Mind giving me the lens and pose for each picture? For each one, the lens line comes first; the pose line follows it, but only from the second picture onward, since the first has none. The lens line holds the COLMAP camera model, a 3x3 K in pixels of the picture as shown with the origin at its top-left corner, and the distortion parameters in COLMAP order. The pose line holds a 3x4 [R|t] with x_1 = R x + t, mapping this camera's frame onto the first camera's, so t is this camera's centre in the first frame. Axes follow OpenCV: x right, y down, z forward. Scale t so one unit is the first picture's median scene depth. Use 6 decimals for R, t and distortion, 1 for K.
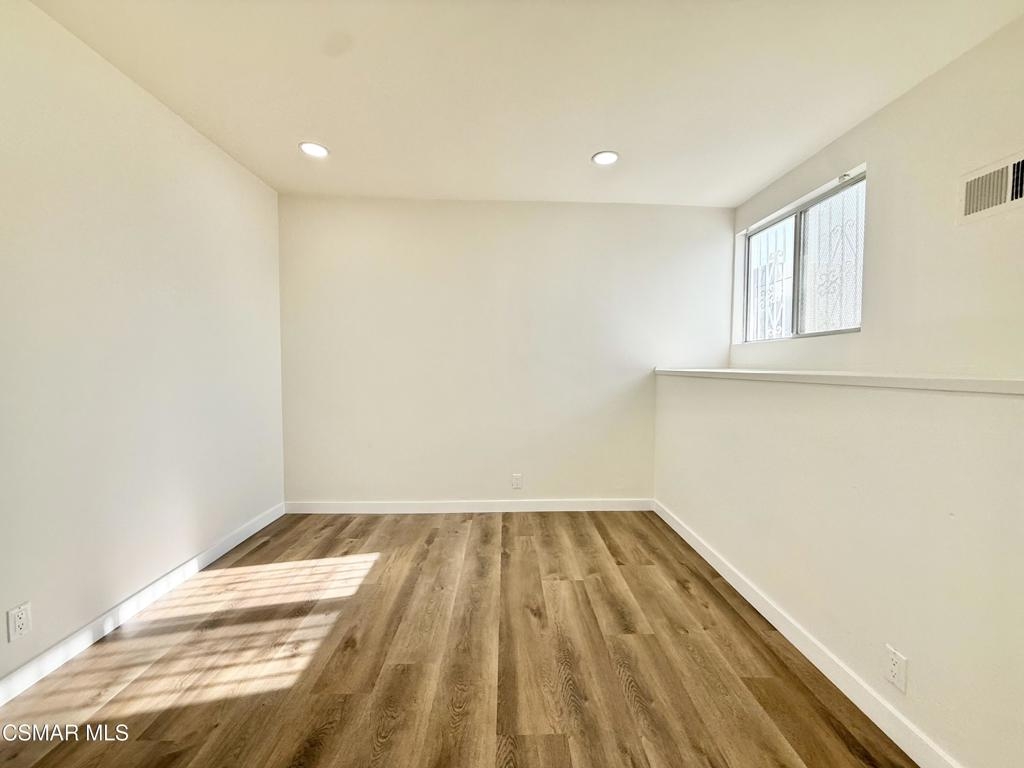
lens RADIAL K [[404.9, 0, 506.4], [0, 404.9, 387.3], [0, 0, 1]] dist [0.000543, -0.000430]
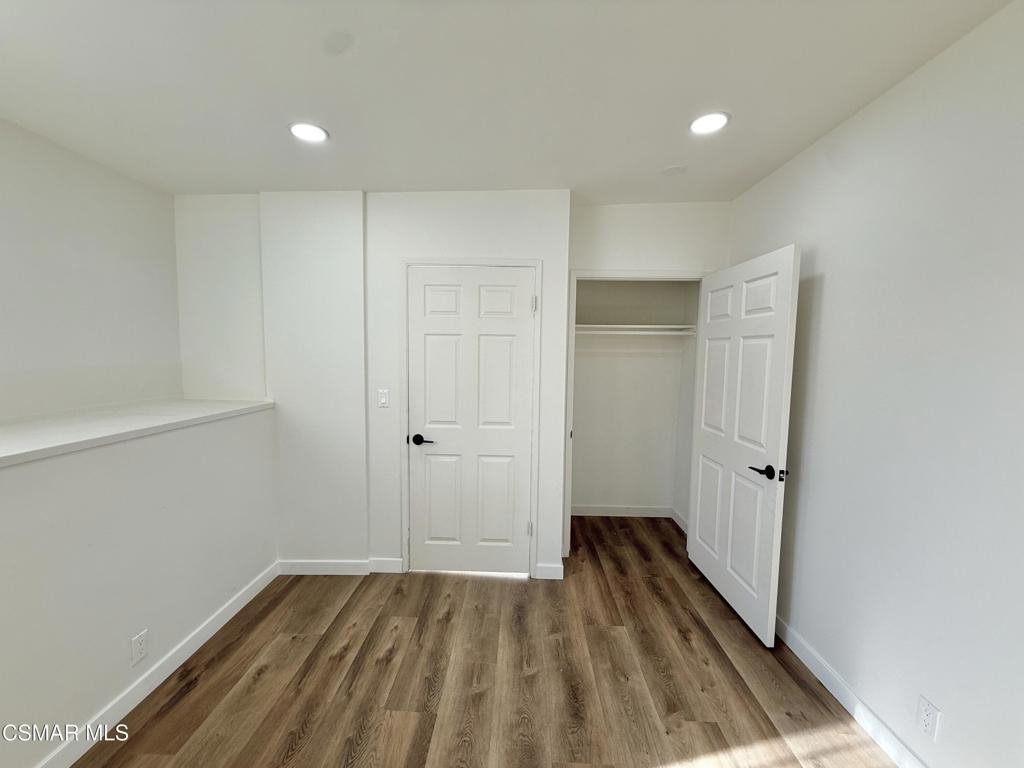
lens RADIAL K [[404.9, 0, 517.4], [0, 404.9, 385.9], [0, 0, 1]] dist [0.000543, -0.000430]
pose [[-0.999759, -0.017541, 0.013236, -0.261473], [-0.015534, 0.990183, 0.138912, -0.334842], [-0.015543, 0.138673, -0.990216, 1.998820]]
